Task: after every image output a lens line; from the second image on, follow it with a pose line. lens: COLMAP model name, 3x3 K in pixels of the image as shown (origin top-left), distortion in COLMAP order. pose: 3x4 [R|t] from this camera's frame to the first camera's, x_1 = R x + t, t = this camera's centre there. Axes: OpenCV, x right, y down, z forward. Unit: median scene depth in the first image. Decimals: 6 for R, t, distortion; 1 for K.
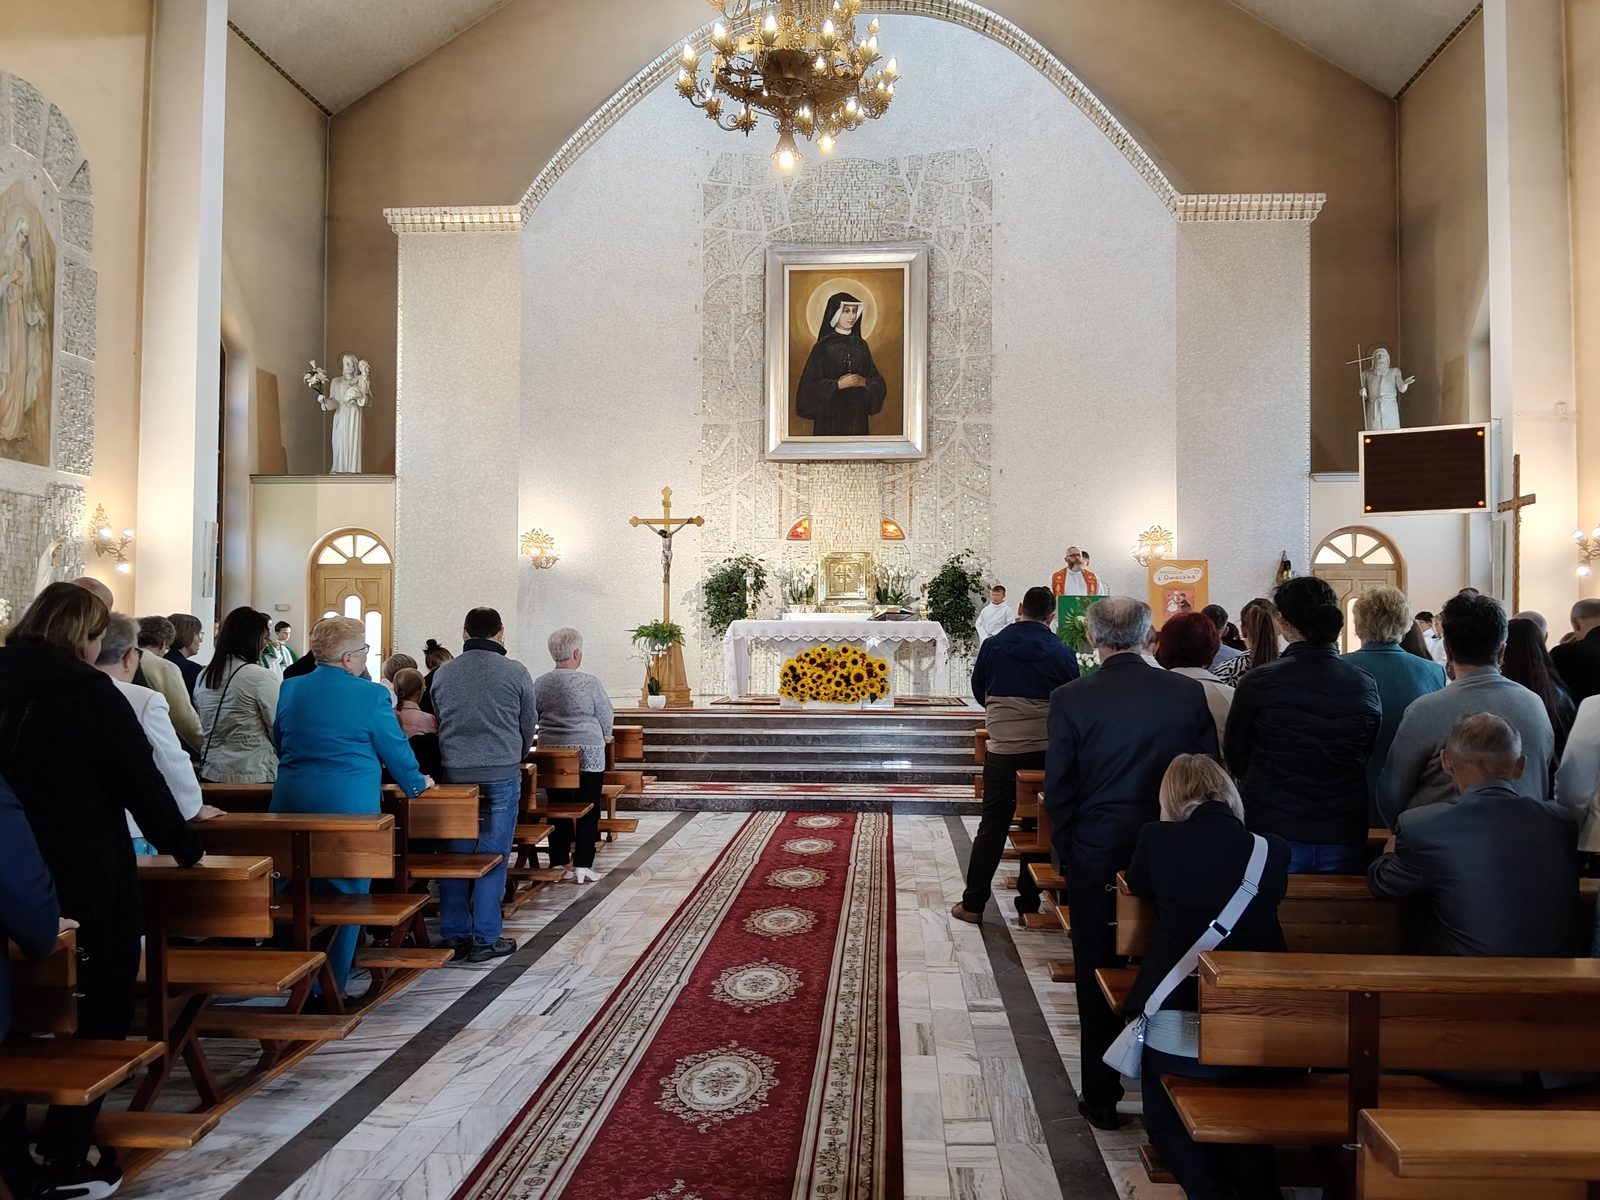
lens RADIAL K [[1315.1, 0, 800.0], [0, 1315.1, 600.0], [0, 0, 1]] dist [0.107070, -0.191559]
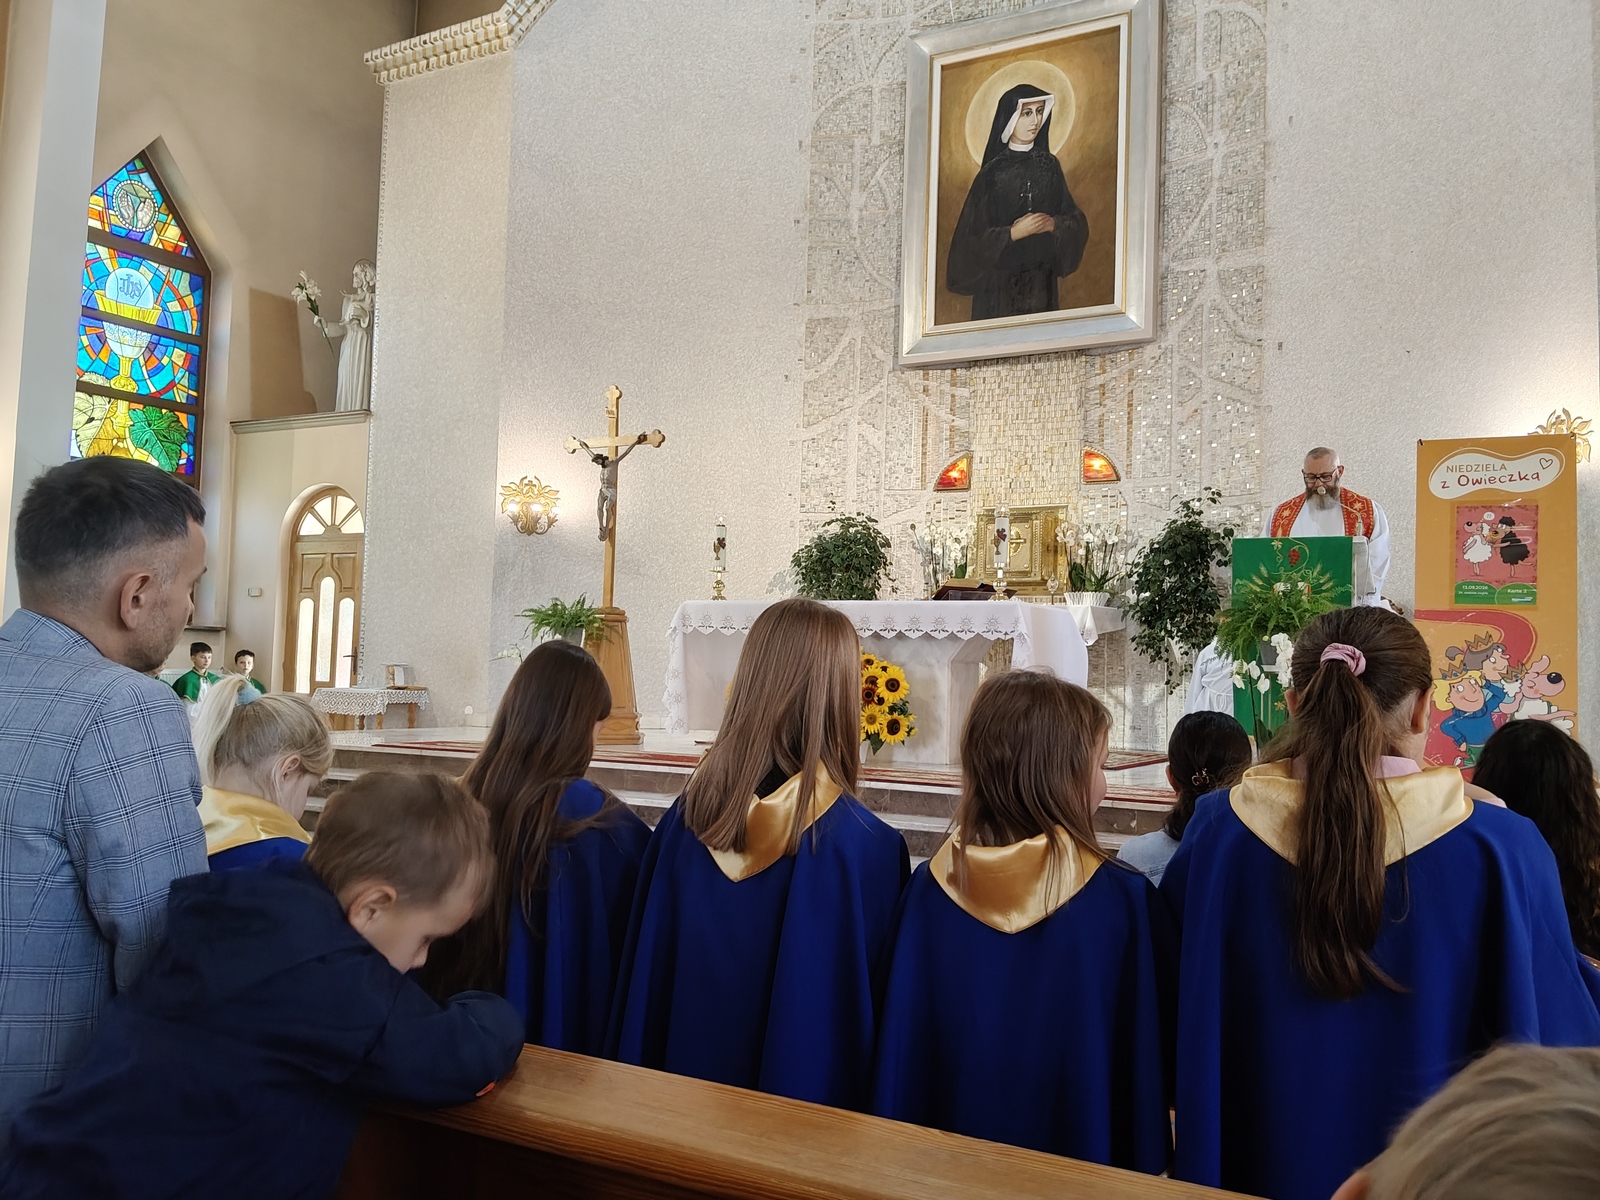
lens RADIAL K [[1315.1, 0, 800.0], [0, 1315.1, 600.0], [0, 0, 1]] dist [0.107070, -0.191559]
pose [[0.900973, -0.002236, -0.433870, 0.208262], [-0.013922, 0.999323, -0.034060, 0.029225], [0.433652, 0.036728, 0.900331, 0.409134]]
